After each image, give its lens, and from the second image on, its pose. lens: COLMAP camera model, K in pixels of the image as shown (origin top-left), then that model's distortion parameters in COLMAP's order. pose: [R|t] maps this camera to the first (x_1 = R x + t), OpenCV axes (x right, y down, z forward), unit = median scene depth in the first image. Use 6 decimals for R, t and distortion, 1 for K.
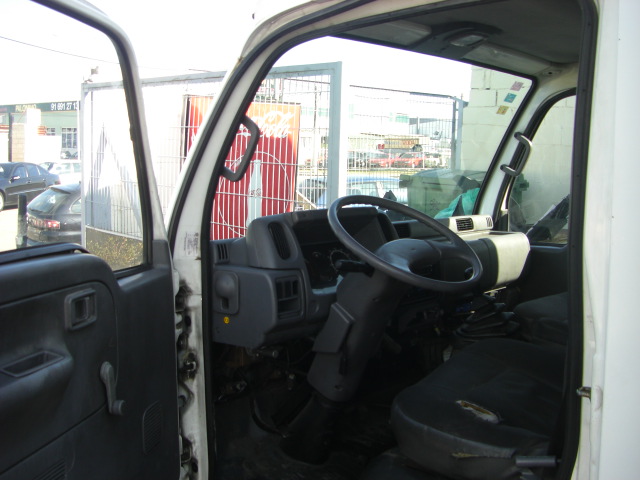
lens RADIAL K [[693.8, 0, 319.8], [0, 693.8, 238.4], [0, 0, 1]] dist [-0.107819, 0.020474]
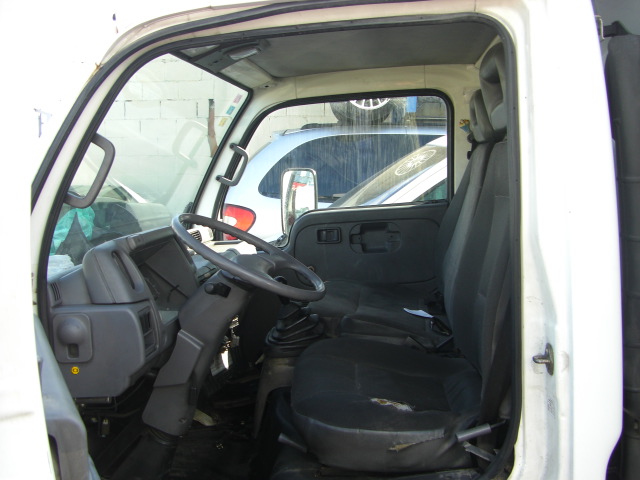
lens RADIAL K [[689.5, 0, 373.4], [0, 689.5, 238.2], [0, 0, 1]] dist [-0.290025, 0.596791]
pose [[0.817128, -0.095327, 0.568520, -0.287803], [0.103713, 0.994450, 0.017679, -0.020813], [-0.567050, 0.044517, 0.822479, 0.108433]]
